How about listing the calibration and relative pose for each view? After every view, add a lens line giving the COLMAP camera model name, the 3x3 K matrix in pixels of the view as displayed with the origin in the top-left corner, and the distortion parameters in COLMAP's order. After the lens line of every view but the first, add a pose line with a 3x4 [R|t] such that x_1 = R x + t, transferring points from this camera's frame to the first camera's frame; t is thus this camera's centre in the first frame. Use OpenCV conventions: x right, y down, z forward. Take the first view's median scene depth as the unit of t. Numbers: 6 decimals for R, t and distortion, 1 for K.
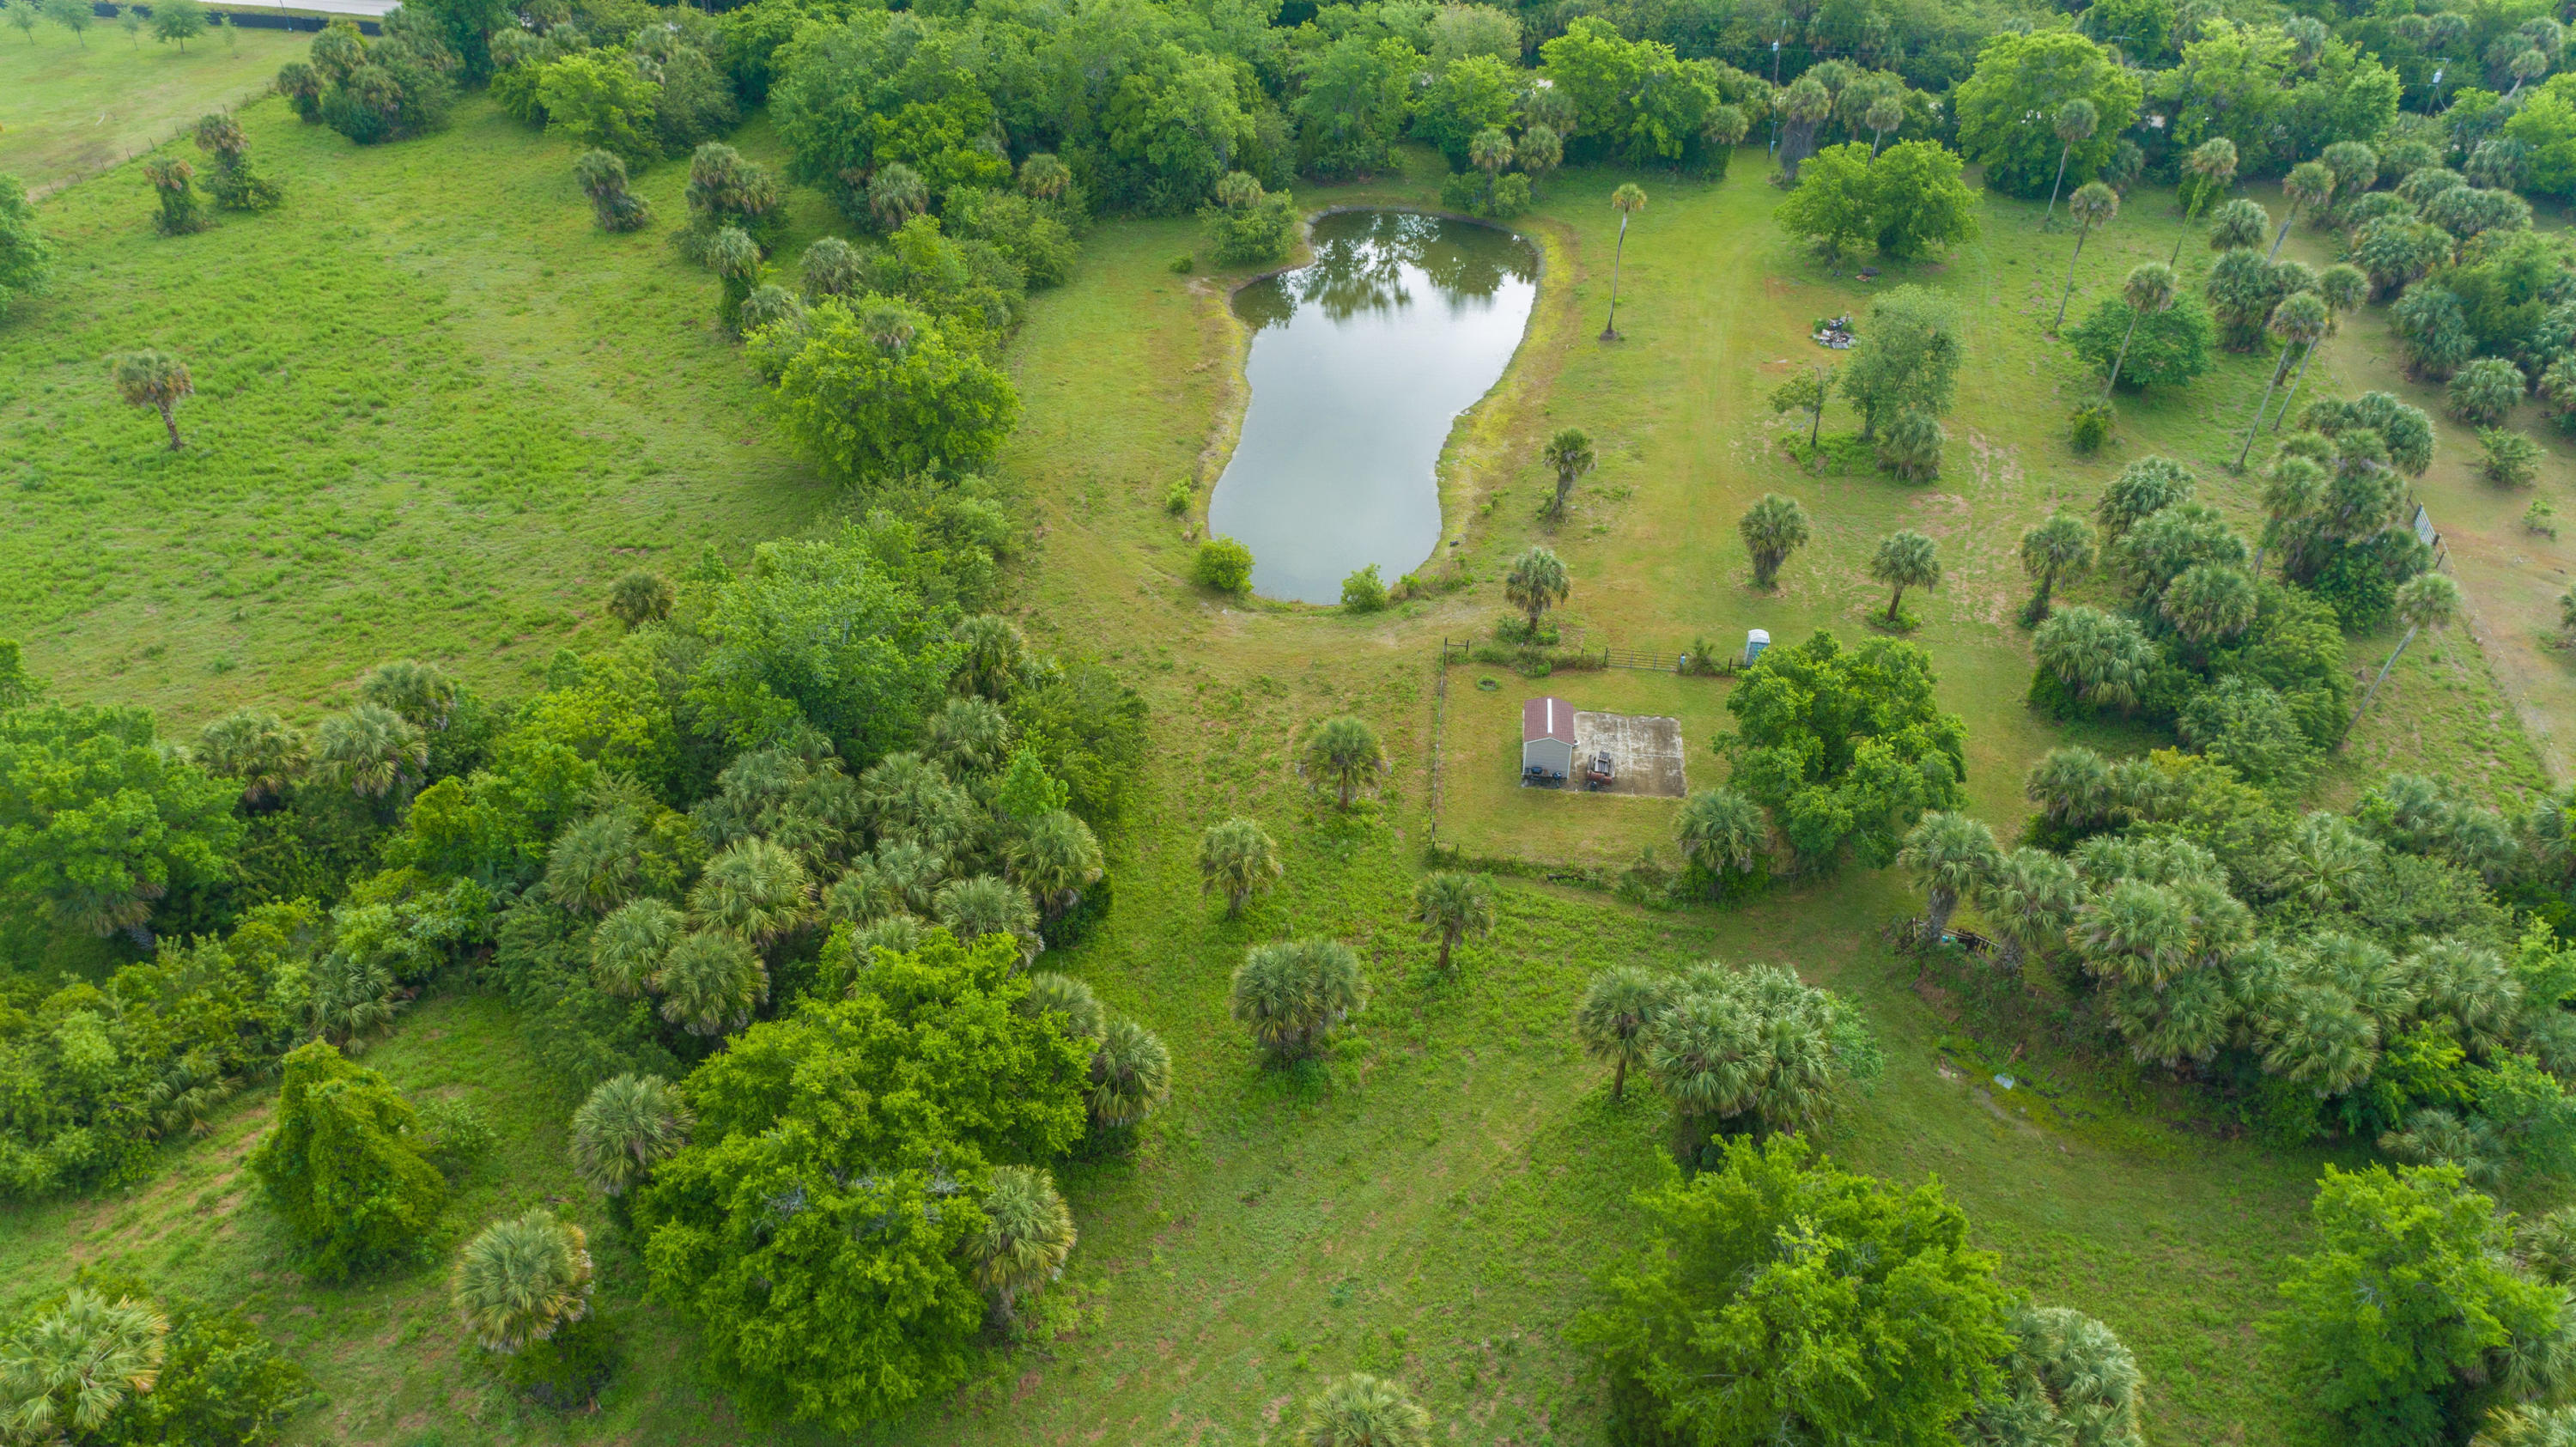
lens RADIAL K [[1741.0, 0, 1288.0], [0, 1741.0, 723.5], [0, 0, 1]] dist [0.022089, 0.006892]
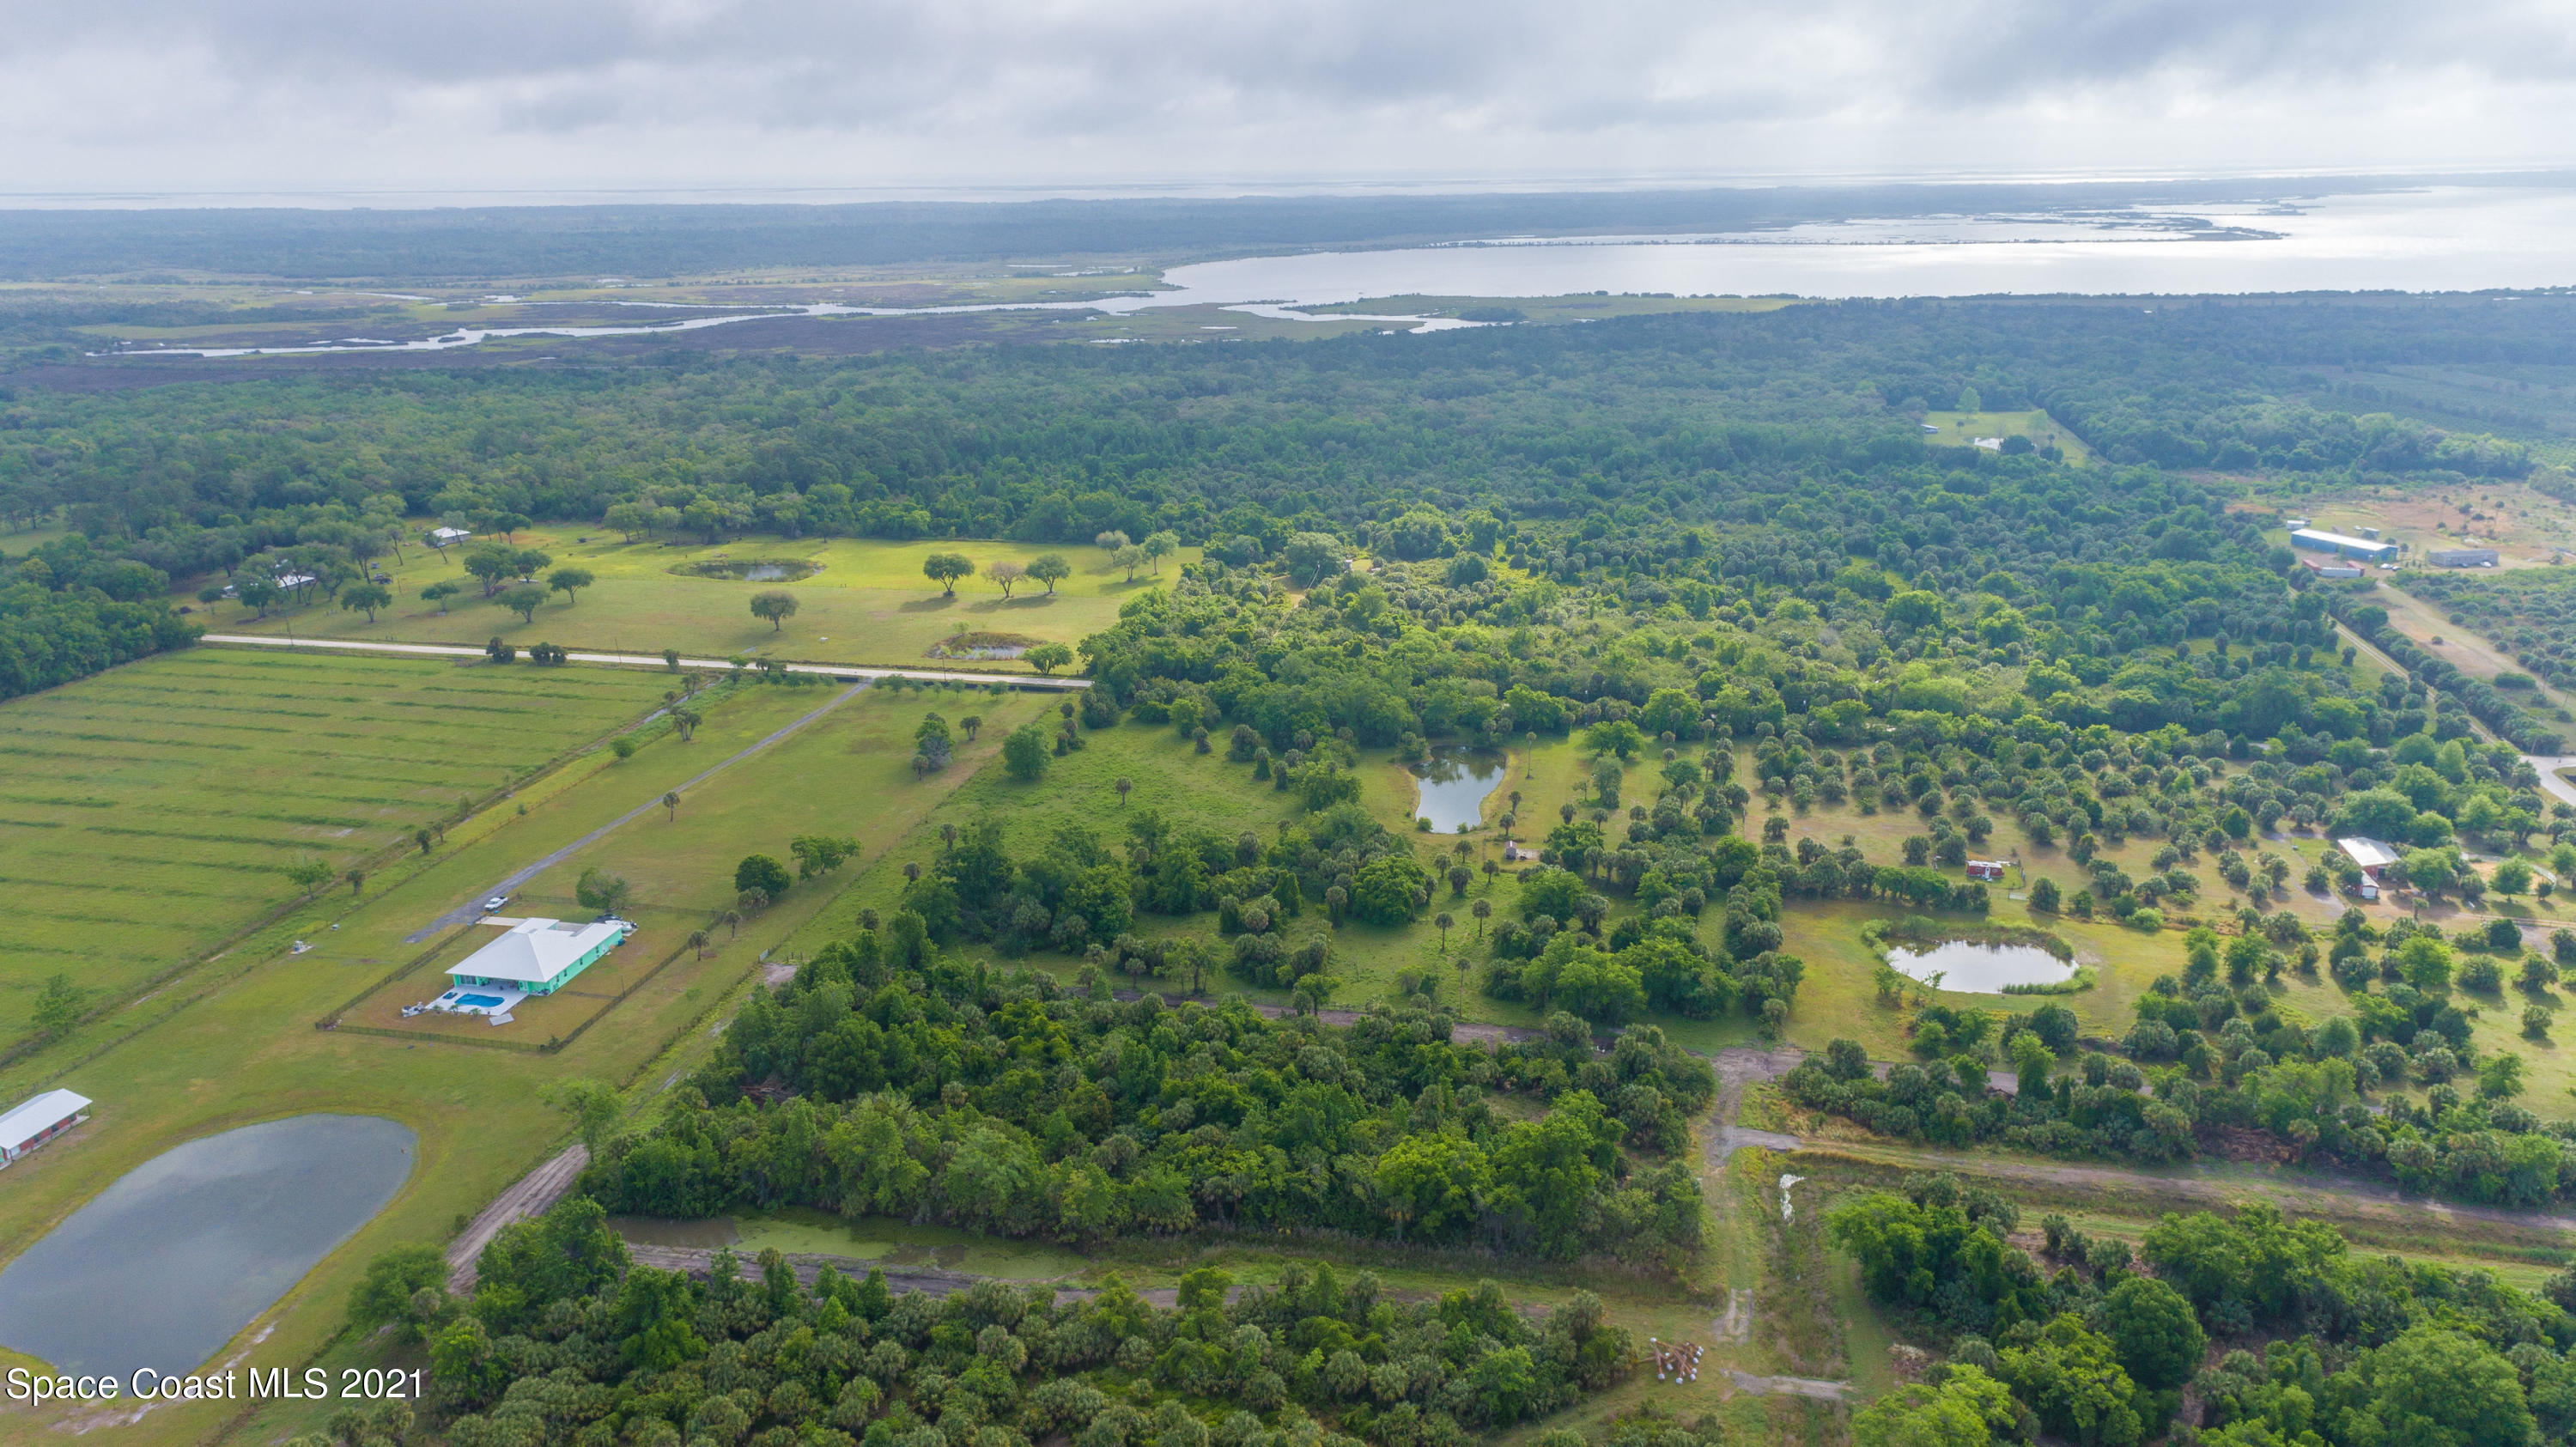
lens RADIAL K [[1741.0, 0, 1288.0], [0, 1741.0, 723.5], [0, 0, 1]] dist [0.022089, 0.006892]
pose [[0.999974, -0.007043, 0.001673, -0.336319], [0.007194, 0.941222, -0.337713, 0.971445], [0.000804, 0.337716, 0.941248, -2.609438]]
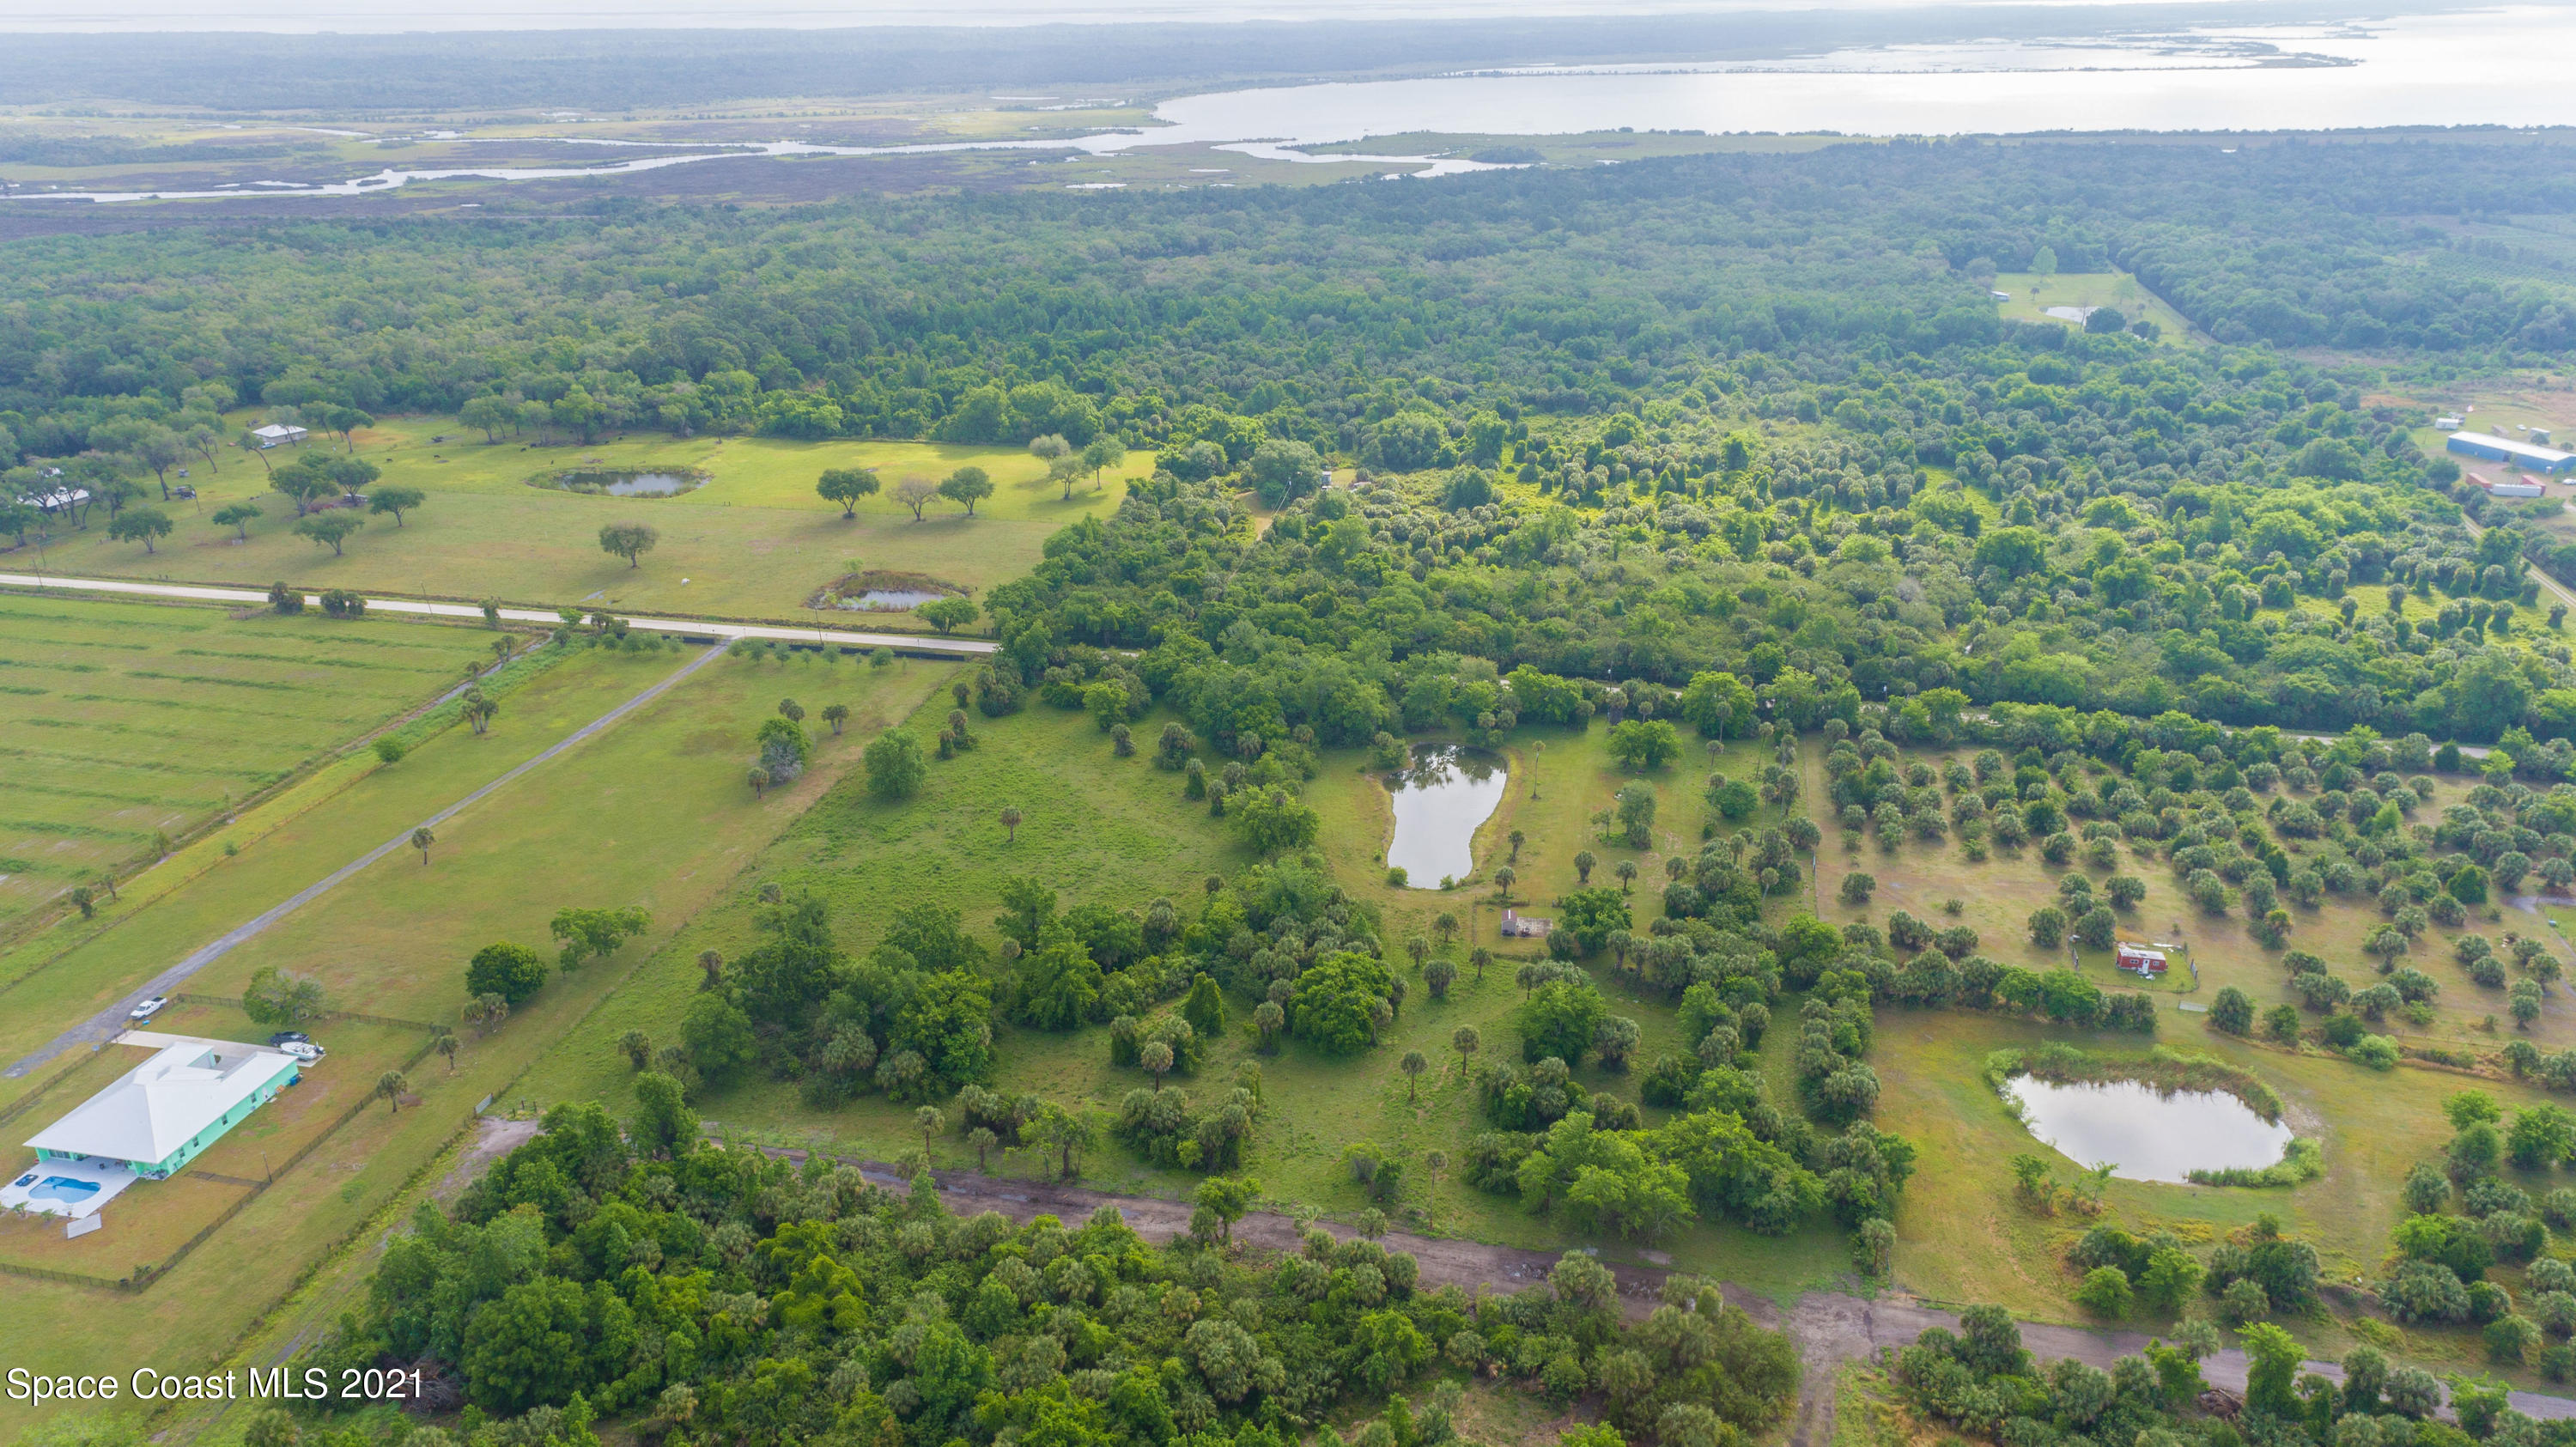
lens RADIAL K [[1741.0, 0, 1288.0], [0, 1741.0, 723.5], [0, 0, 1]] dist [0.022089, 0.006892]
pose [[0.999973, -0.004950, -0.005439, -0.202144], [0.003418, 0.967658, -0.252244, 0.392804], [0.006512, 0.252219, 0.967648, -1.860422]]
